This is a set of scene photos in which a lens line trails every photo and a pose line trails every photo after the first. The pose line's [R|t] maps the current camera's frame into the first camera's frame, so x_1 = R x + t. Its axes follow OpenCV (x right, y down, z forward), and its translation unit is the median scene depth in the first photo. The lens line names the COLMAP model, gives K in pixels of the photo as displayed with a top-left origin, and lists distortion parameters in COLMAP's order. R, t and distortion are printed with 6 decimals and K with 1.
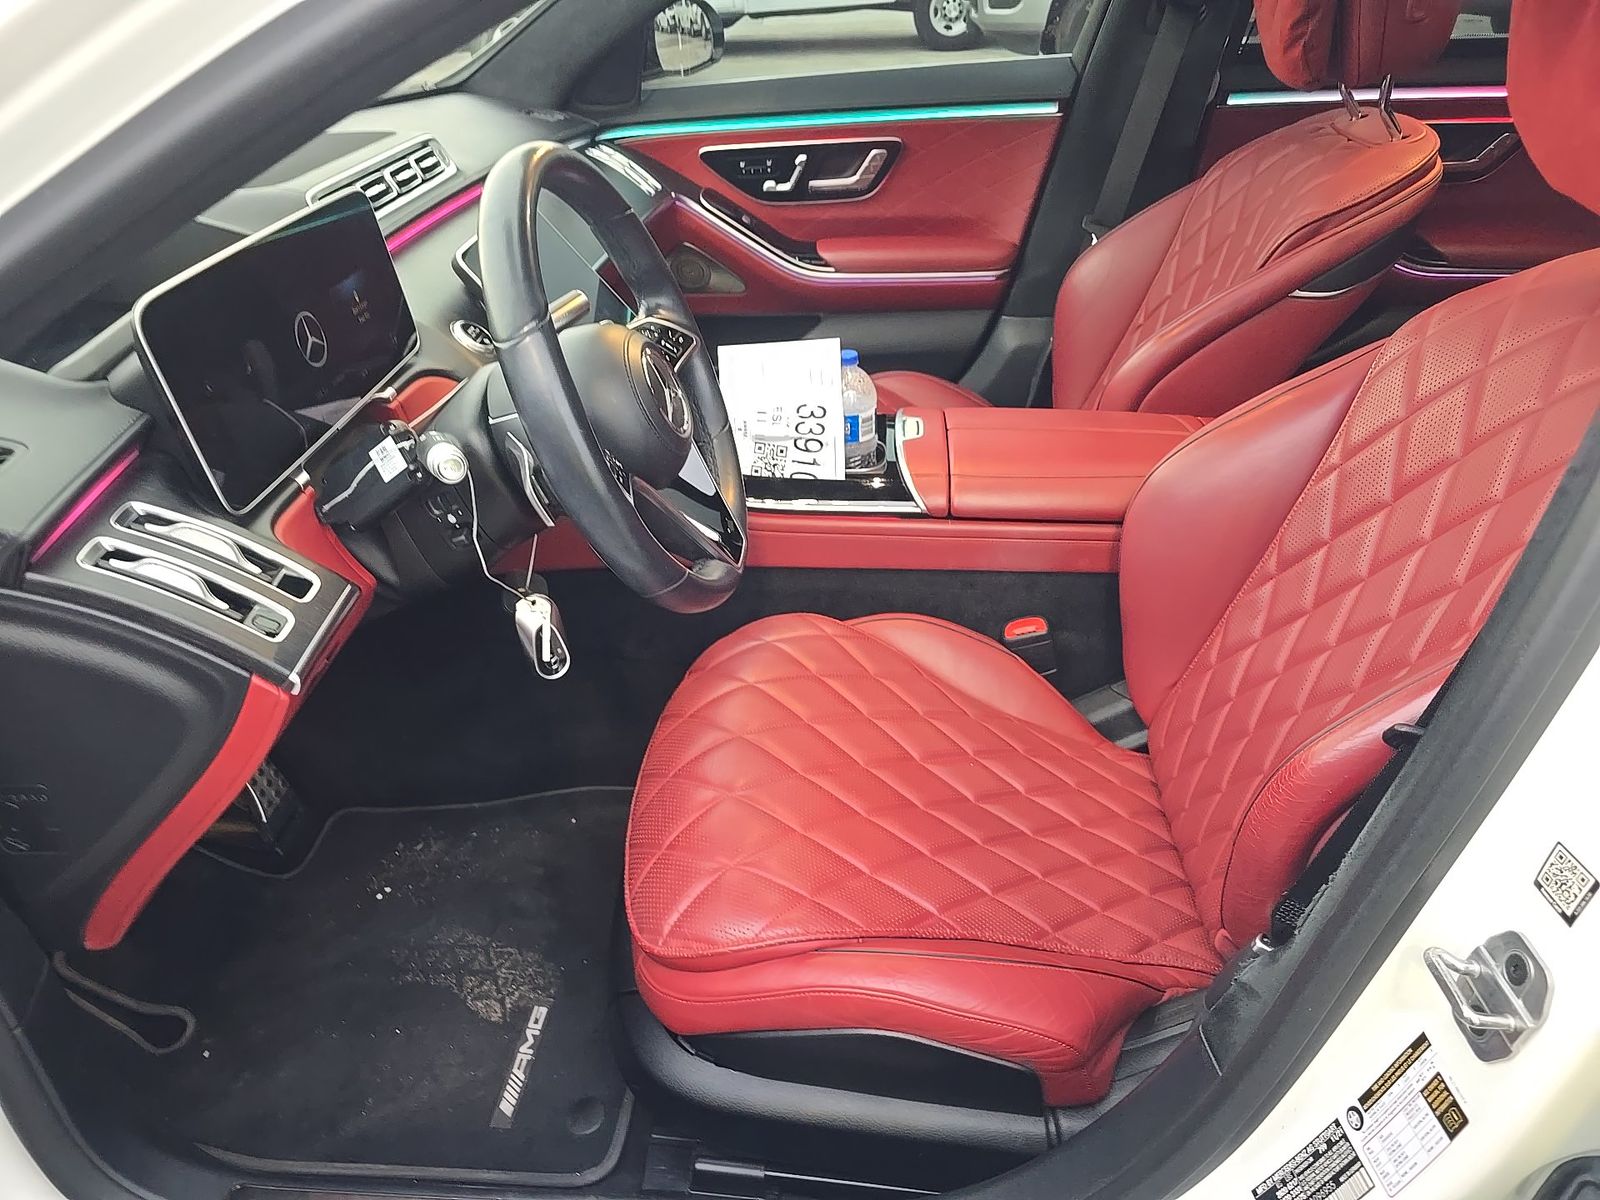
lens RADIAL K [[1082.9, 0, 795.5], [0, 1082.9, 606.9], [0, 0, 1]] dist [0.032842, -0.028948]
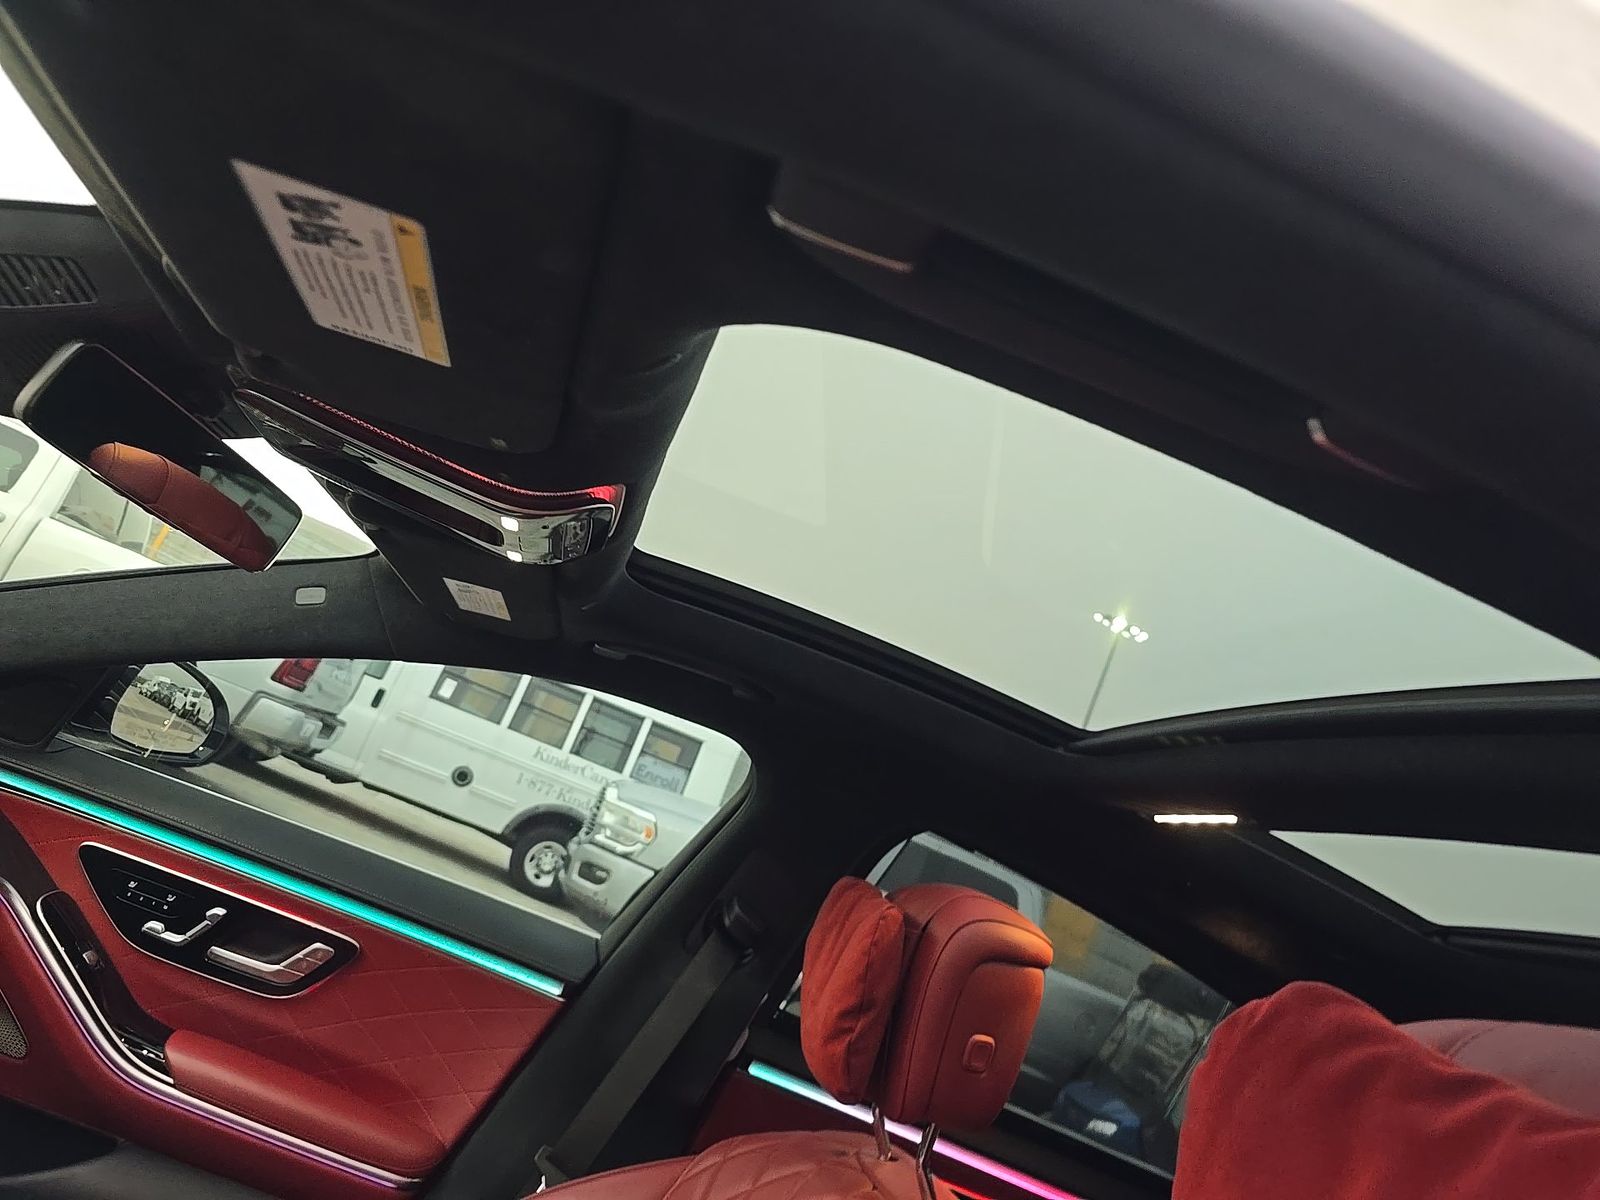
lens RADIAL K [[1082.9, 0, 795.5], [0, 1082.9, 606.9], [0, 0, 1]] dist [0.032842, -0.028948]
pose [[0.857940, 0.473429, 0.199508, 0.092758], [-0.206566, 0.673447, -0.709789, -0.116216], [-0.470392, 0.567745, 0.675572, 0.222882]]
